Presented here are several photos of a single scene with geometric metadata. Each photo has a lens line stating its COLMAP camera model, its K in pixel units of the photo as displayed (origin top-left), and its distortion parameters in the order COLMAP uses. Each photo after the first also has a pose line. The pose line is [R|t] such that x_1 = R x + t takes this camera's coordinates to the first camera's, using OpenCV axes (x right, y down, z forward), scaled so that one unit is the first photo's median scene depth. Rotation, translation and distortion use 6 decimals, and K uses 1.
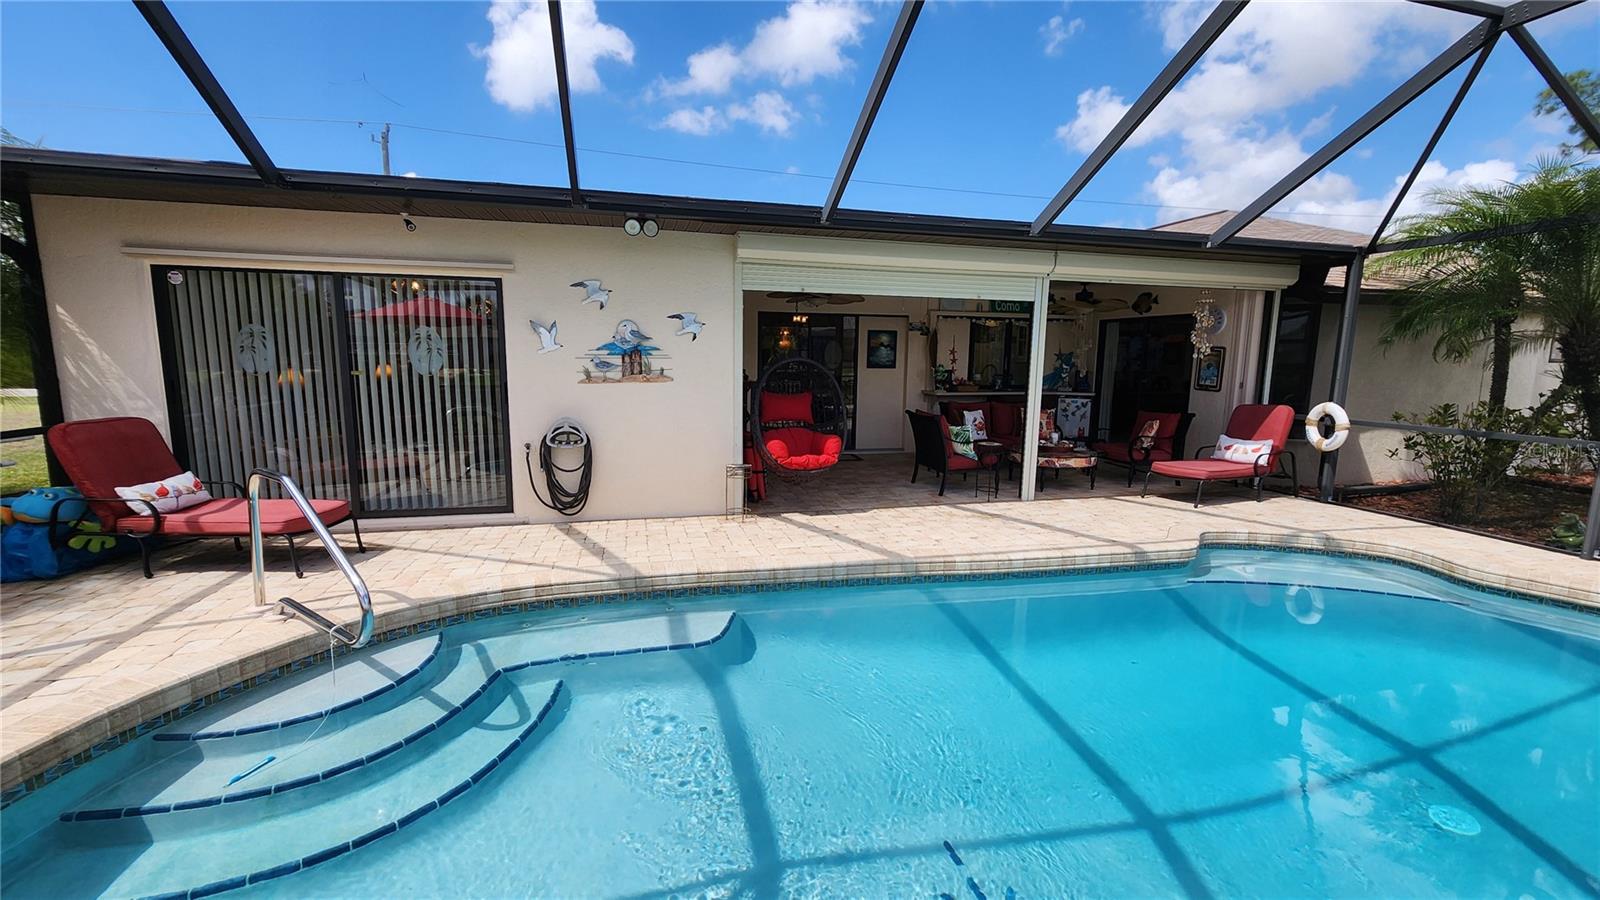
lens RADIAL K [[653.5, 0, 793.0], [0, 653.5, 451.4], [0, 0, 1]] dist [0.002981, -0.000027]
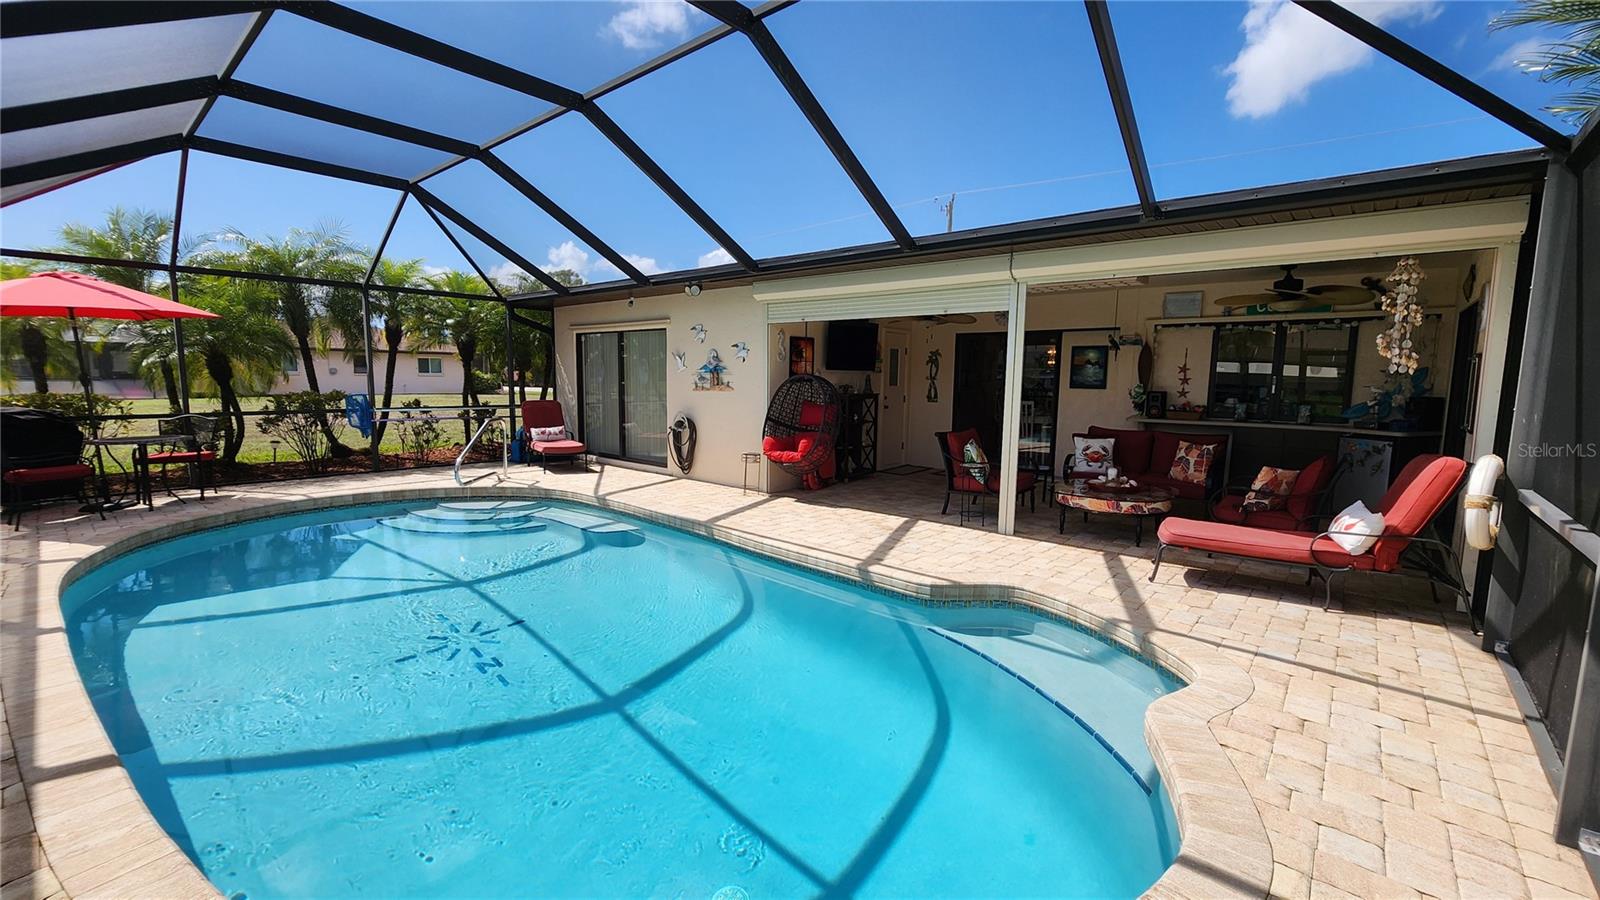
lens RADIAL K [[653.5, 0, 795.1], [0, 653.5, 443.6], [0, 0, 1]] dist [0.002981, -0.000027]
pose [[0.574126, 0.080498, -0.814800, 1.075889], [-0.122665, 0.992380, 0.011609, -0.025444], [0.809526, 0.093282, 0.579626, 0.295264]]
